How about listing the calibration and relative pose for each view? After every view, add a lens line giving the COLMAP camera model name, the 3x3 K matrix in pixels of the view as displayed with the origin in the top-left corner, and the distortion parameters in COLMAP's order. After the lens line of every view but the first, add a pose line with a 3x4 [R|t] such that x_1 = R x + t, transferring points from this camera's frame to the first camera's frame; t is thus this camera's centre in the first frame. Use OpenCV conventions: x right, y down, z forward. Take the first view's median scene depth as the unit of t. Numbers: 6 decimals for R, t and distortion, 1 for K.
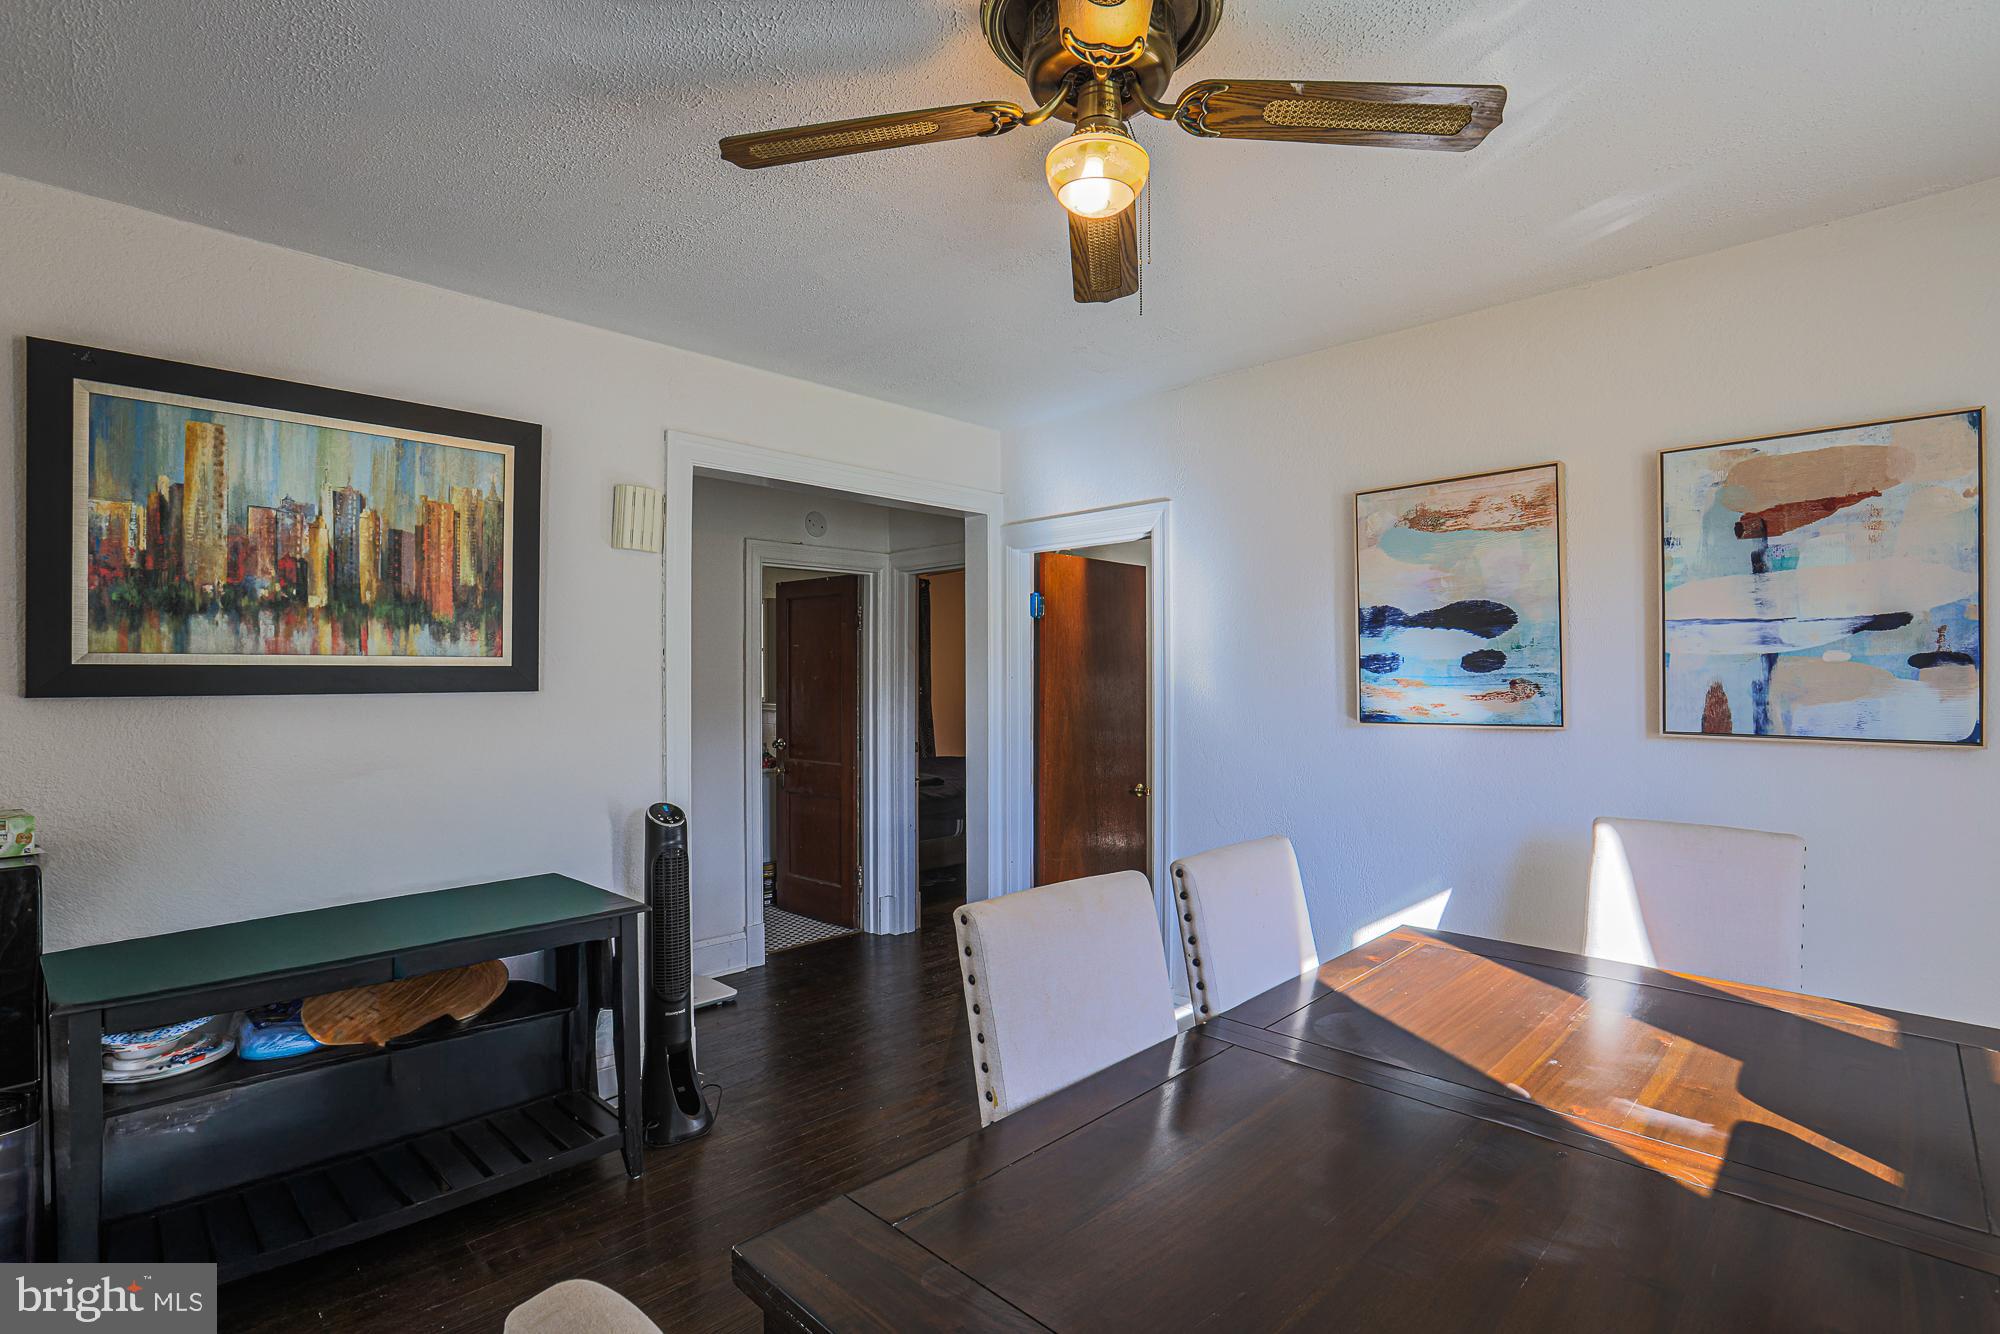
lens RADIAL K [[938.8, 0, 1000.0], [0, 938.8, 667.0], [0, 0, 1]] dist [-0.049642, 0.019198]
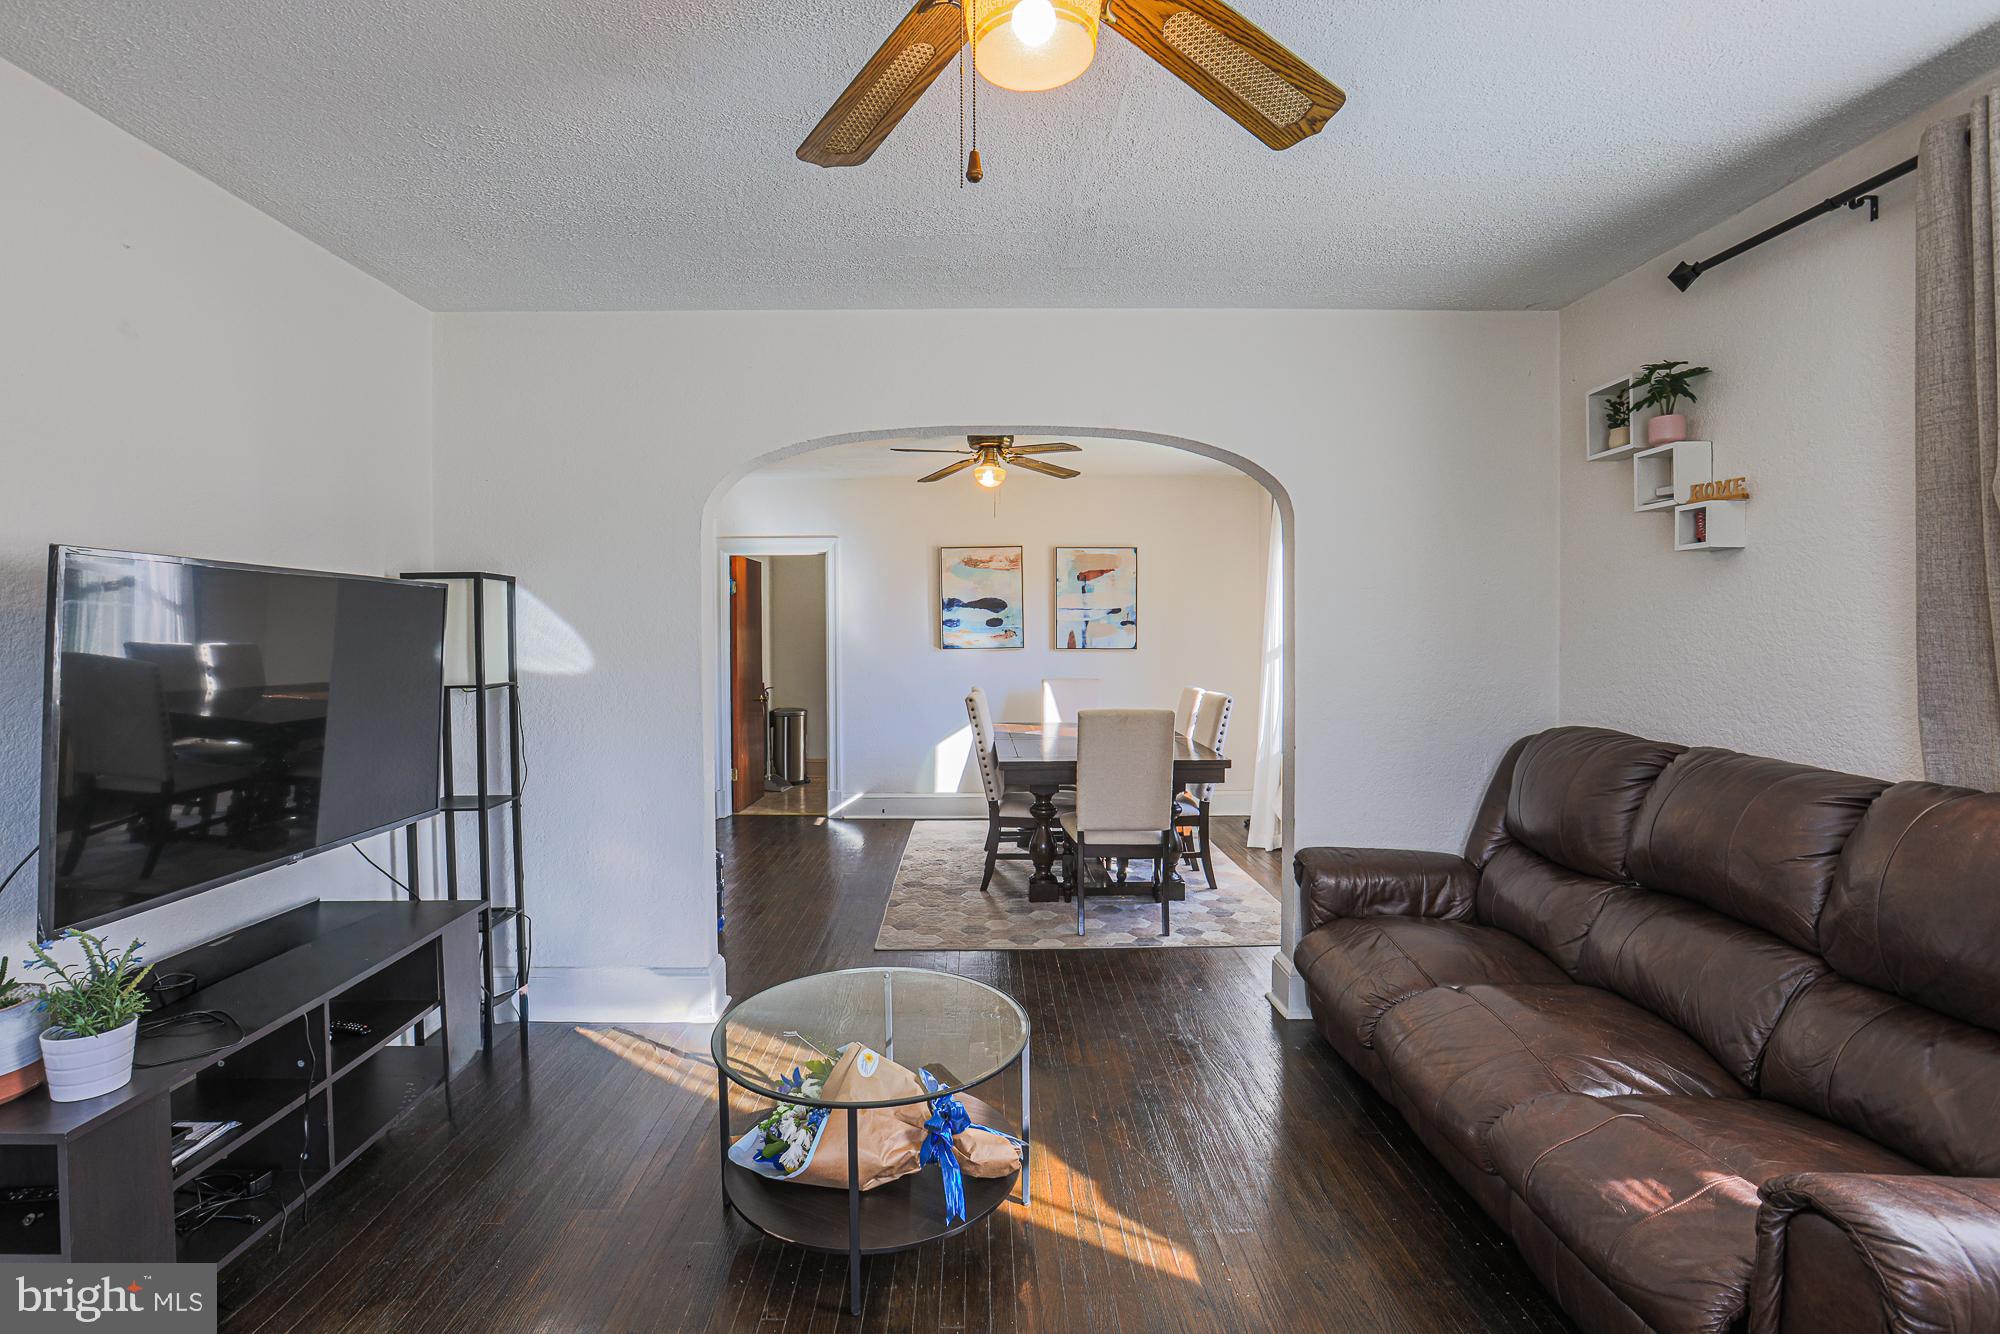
lens RADIAL K [[938.8, 0, 1000.0], [0, 938.8, 667.0], [0, 0, 1]] dist [-0.049642, 0.019198]
pose [[0.704782, -0.026265, 0.708937, -1.322640], [-0.004774, 0.999116, 0.041762, 0.008260], [-0.709408, -0.032817, 0.704034, -0.825608]]
